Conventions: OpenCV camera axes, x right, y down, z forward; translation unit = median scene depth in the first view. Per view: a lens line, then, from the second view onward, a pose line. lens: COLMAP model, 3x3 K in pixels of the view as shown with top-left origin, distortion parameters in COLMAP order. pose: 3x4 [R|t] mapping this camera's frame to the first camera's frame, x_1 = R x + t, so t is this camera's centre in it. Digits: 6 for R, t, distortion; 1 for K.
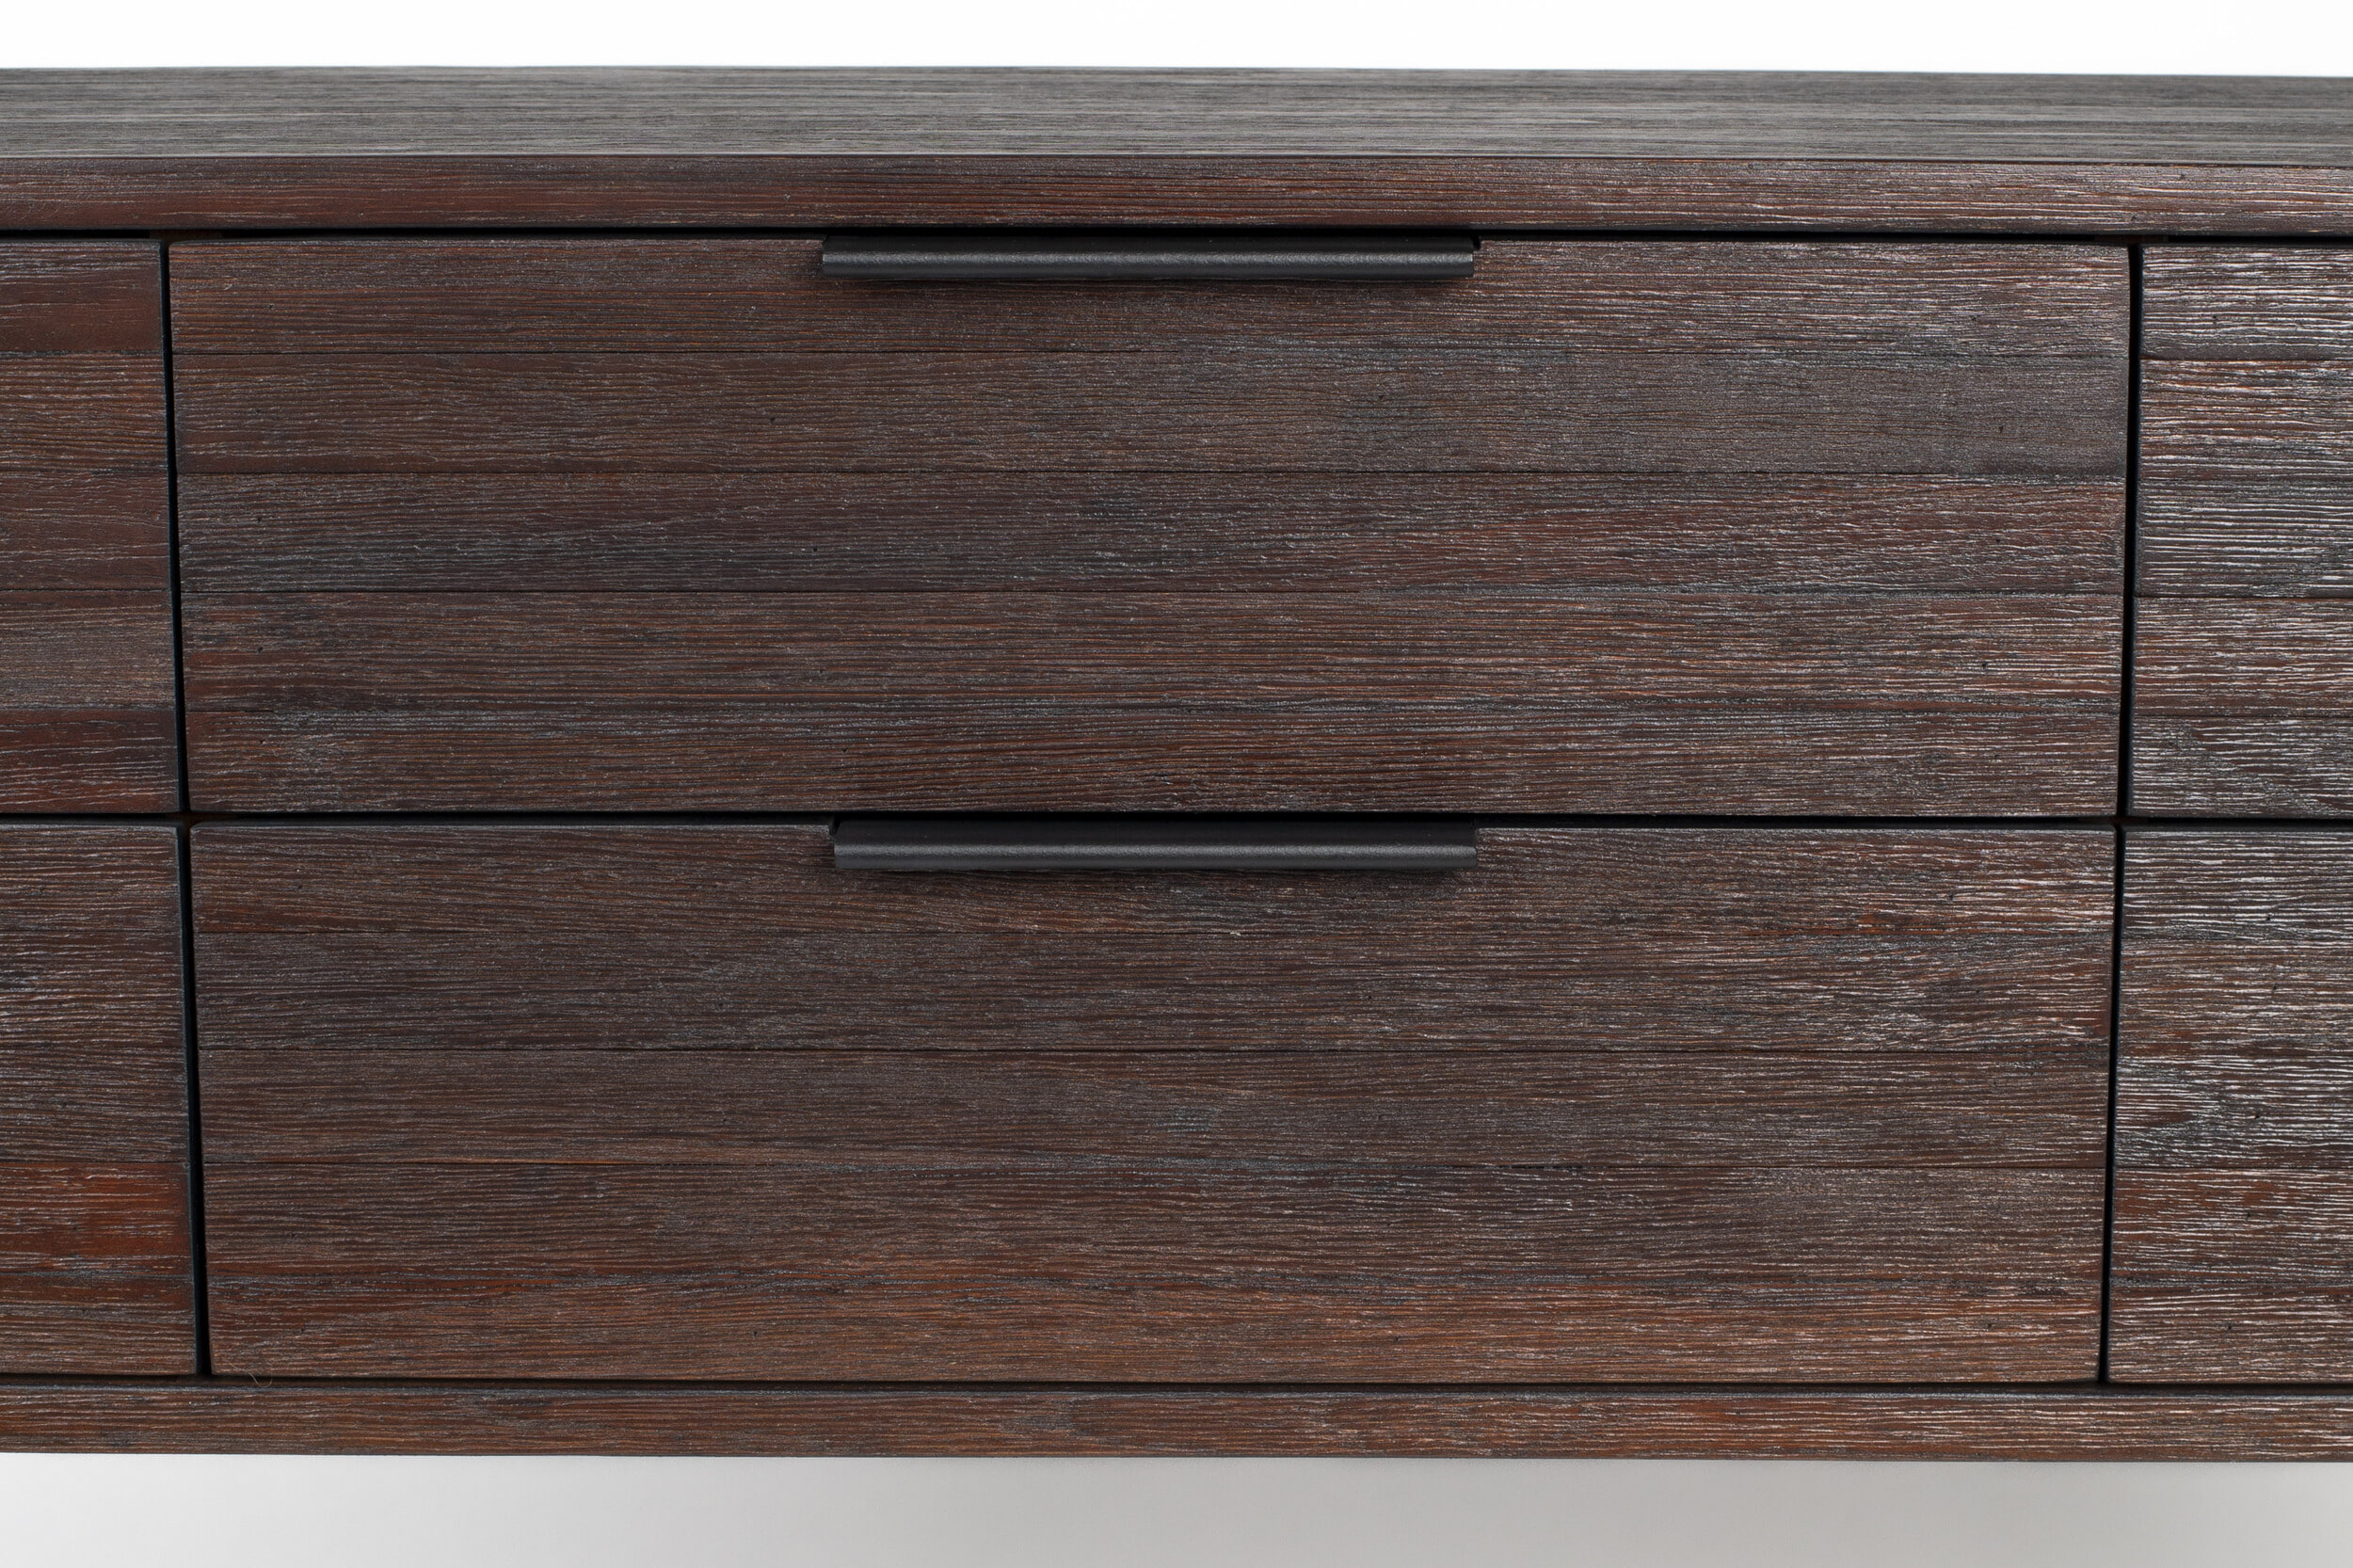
lens RADIAL K [[3685.0, 0, 1176.5], [0, 3685.0, 784.0], [0, 0, 1]] dist [-0.034312, -0.060362]
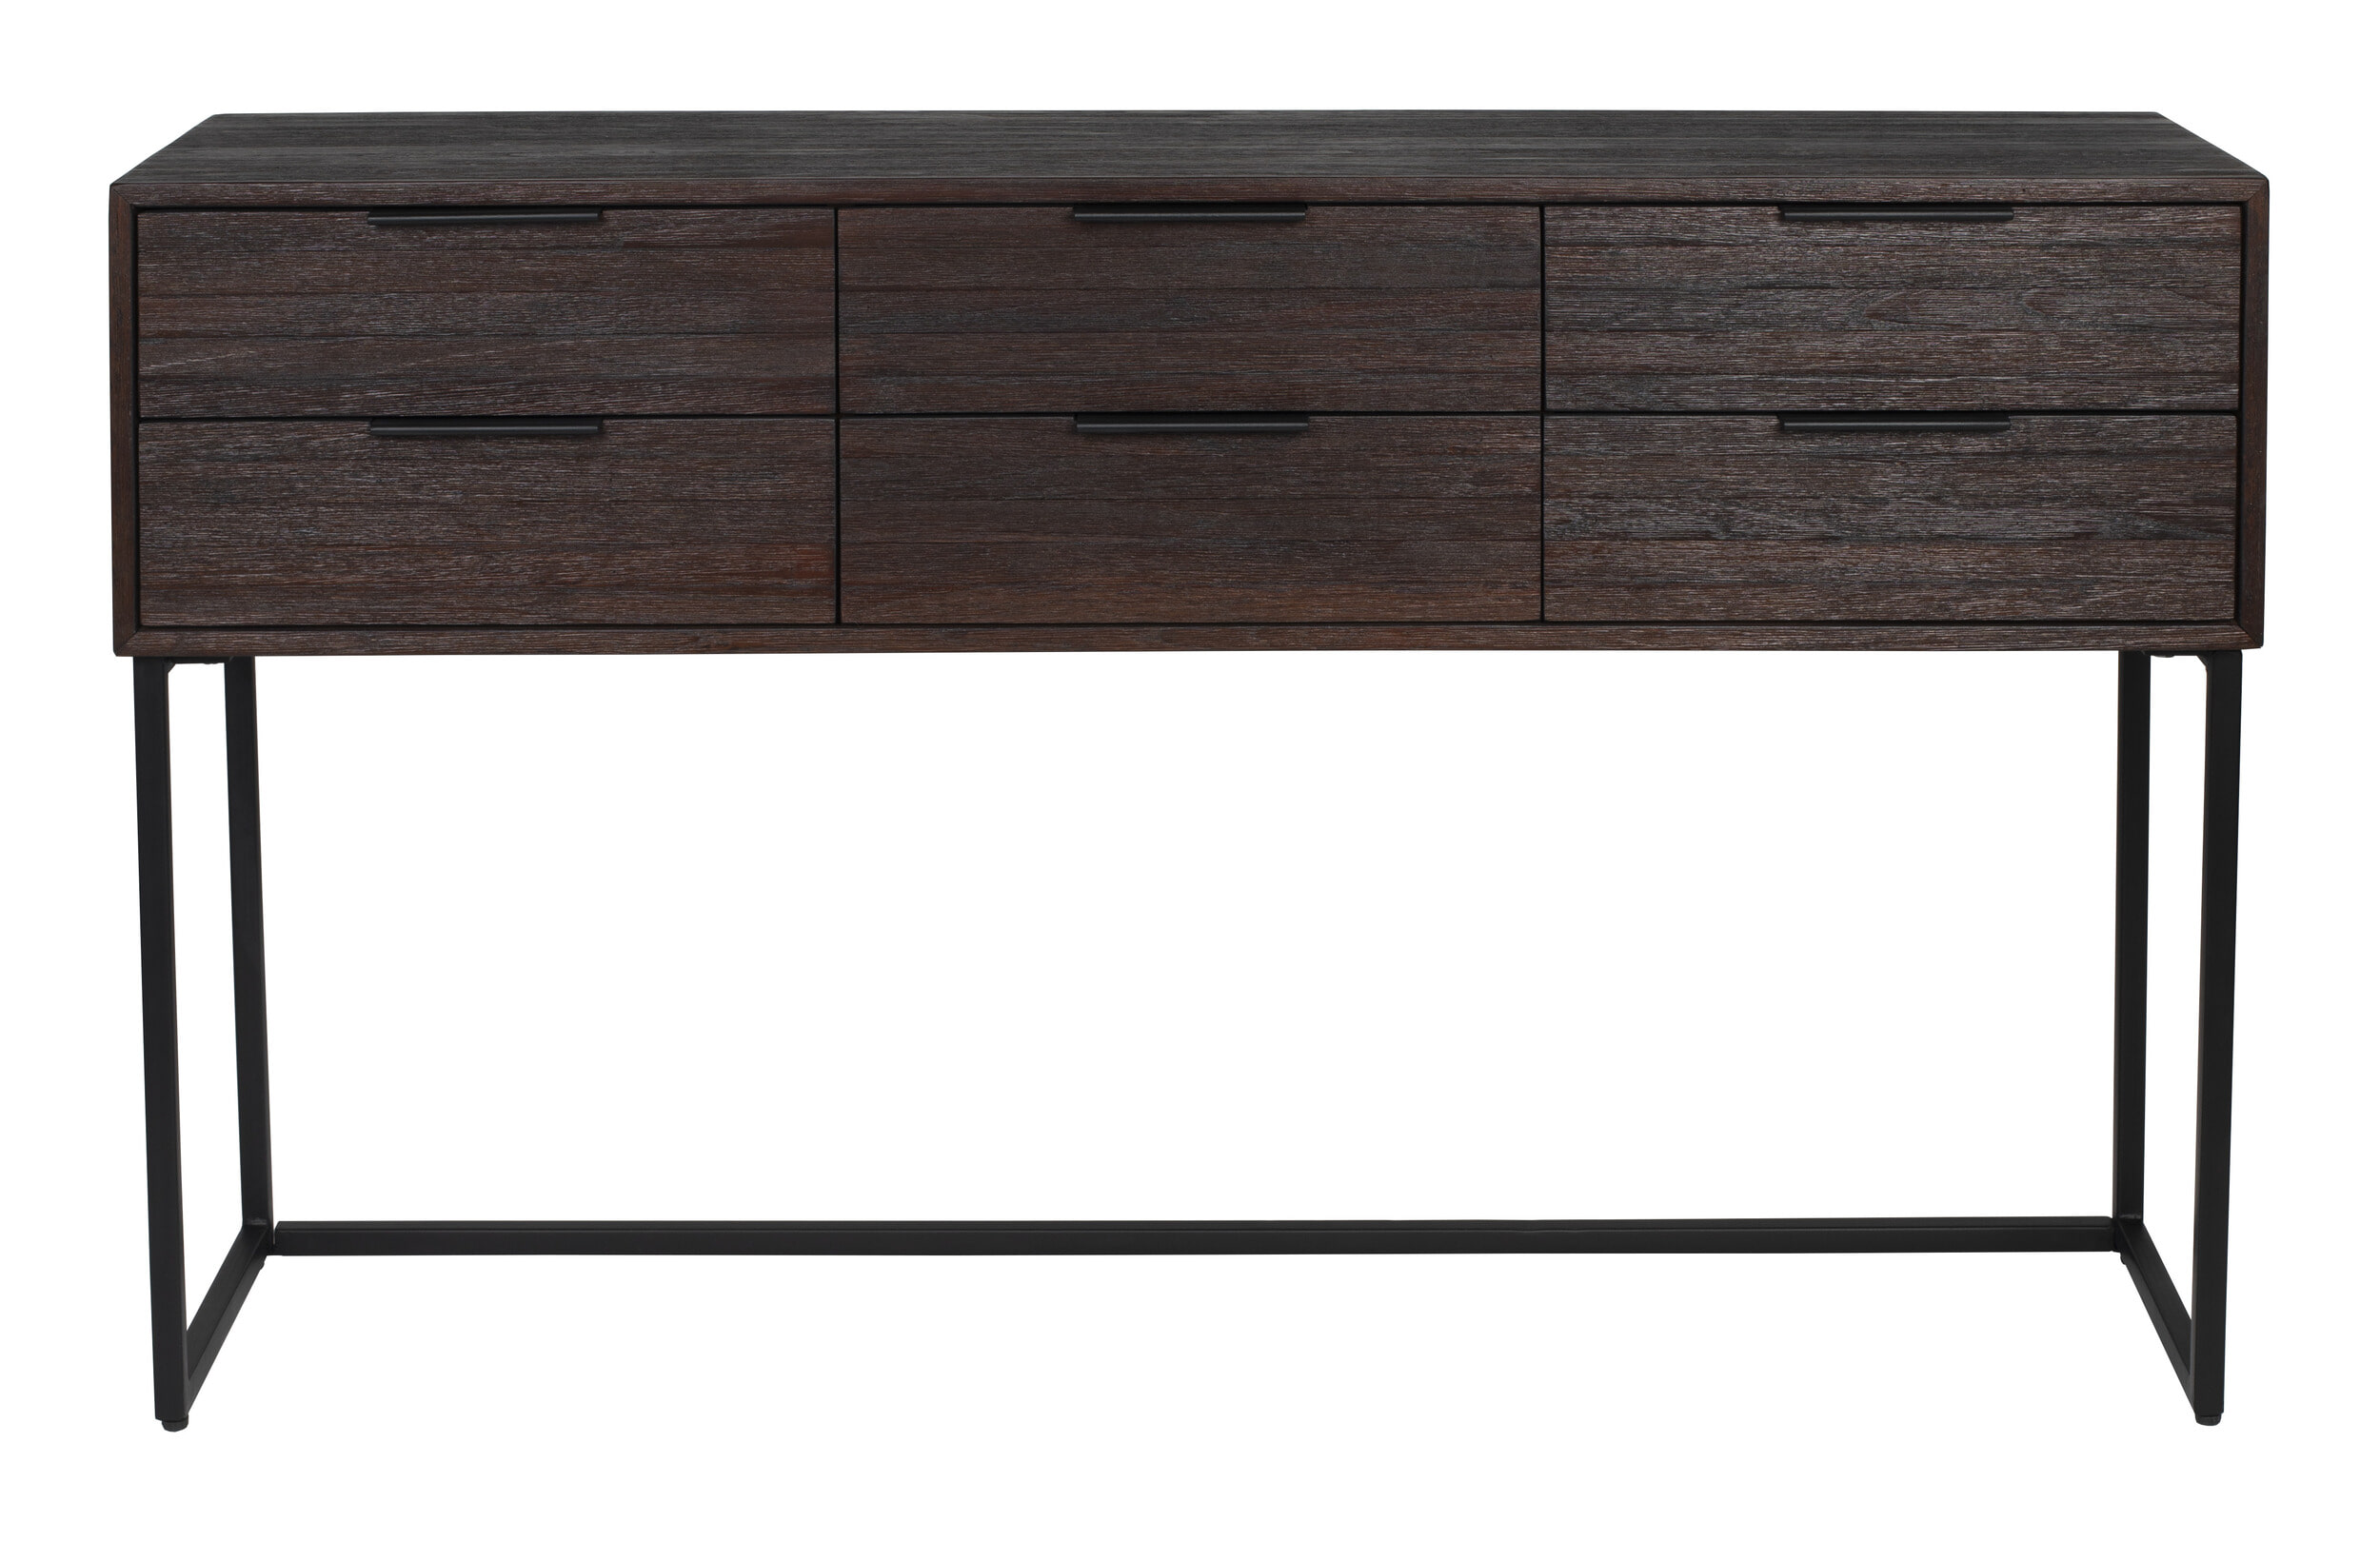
lens RADIAL K [[9058.6, 0, 1190.0], [0, 9058.6, 770.5], [0, 0, 1]] dist [-0.077140, -1.419817]
pose [[0.999170, -0.007906, 0.039950, -0.279313], [0.006555, 0.999406, 0.033834, 0.046752], [-0.040194, -0.033544, 0.998629, -5.761812]]
